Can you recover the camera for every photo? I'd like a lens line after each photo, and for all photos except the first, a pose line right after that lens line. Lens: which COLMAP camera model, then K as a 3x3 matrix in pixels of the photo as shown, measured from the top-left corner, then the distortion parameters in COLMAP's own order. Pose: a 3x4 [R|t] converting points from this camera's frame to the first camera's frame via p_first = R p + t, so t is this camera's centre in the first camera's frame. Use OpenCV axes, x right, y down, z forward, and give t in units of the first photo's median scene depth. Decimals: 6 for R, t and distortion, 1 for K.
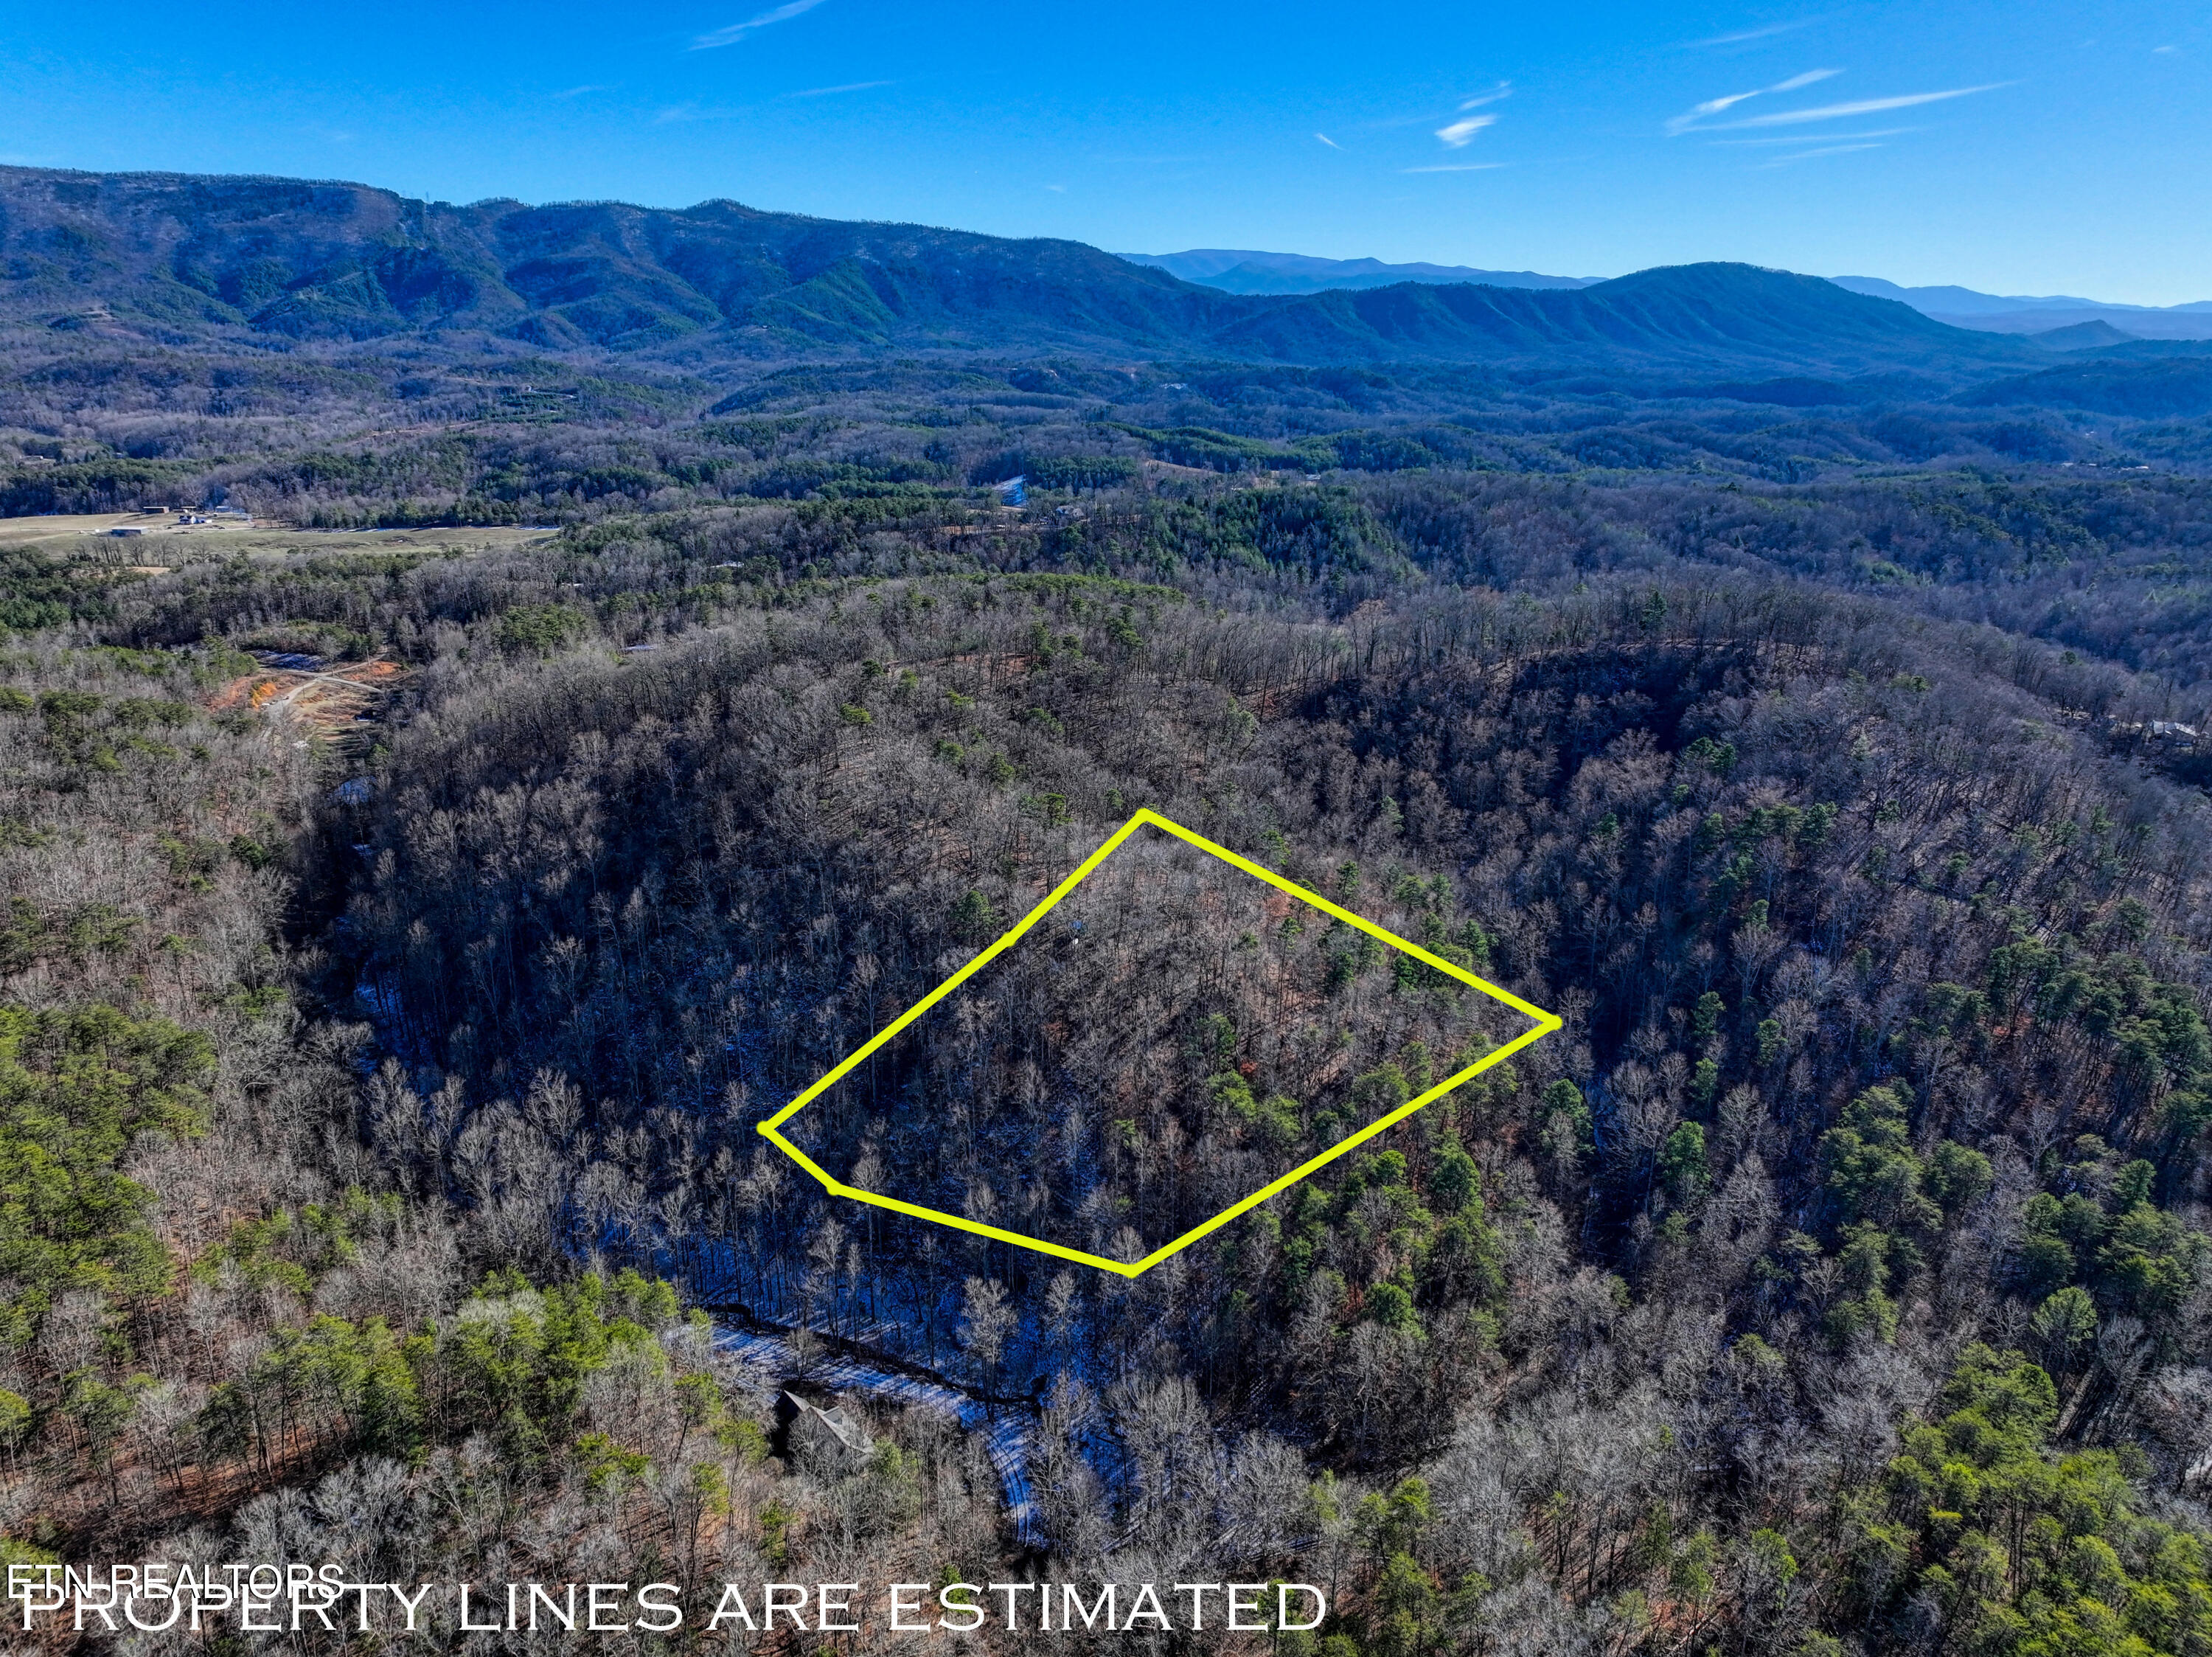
lens RADIAL K [[1571.2, 0, 1093.4], [0, 1571.2, 828.6], [0, 0, 1]] dist [-0.002141, 0.020889]
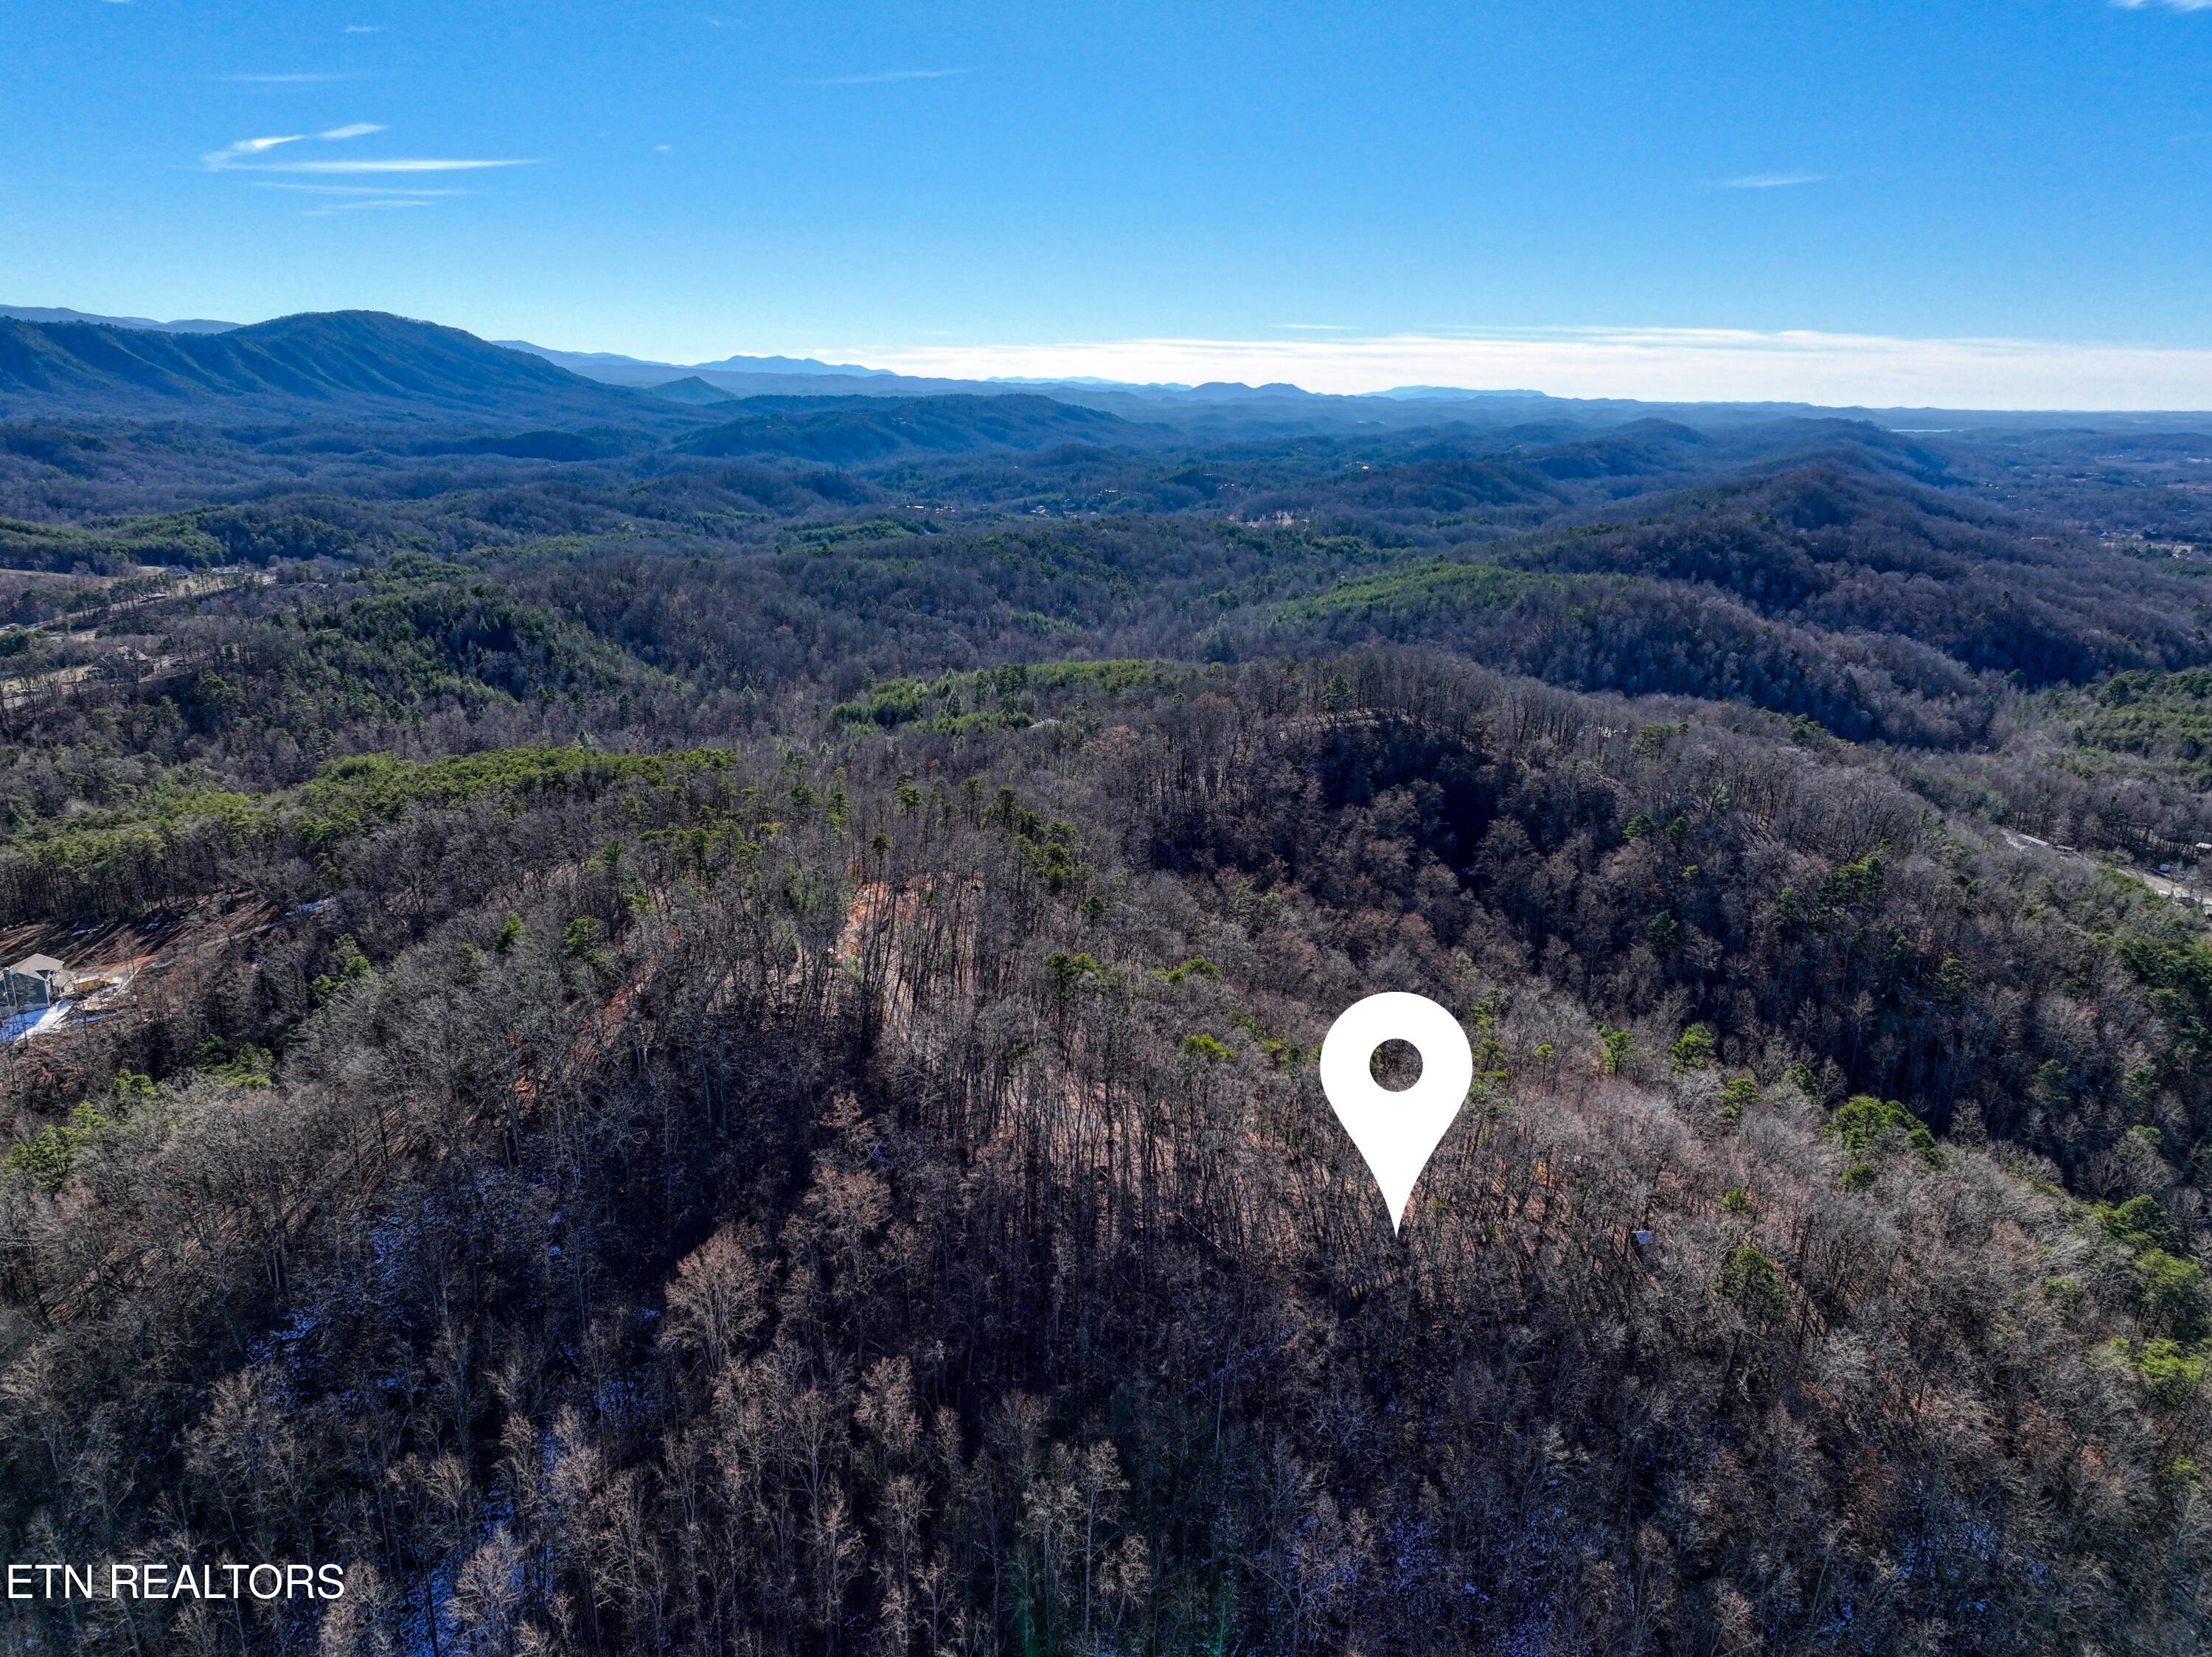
lens RADIAL K [[1571.2, 0, 1123.2], [0, 1571.2, 812.0], [0, 0, 1]] dist [-0.002141, 0.020889]
pose [[0.664841, -0.190439, 0.722302, -0.104873], [0.218238, 0.974288, 0.056001, -0.035948], [-0.714394, 0.120402, 0.689307, 0.104058]]
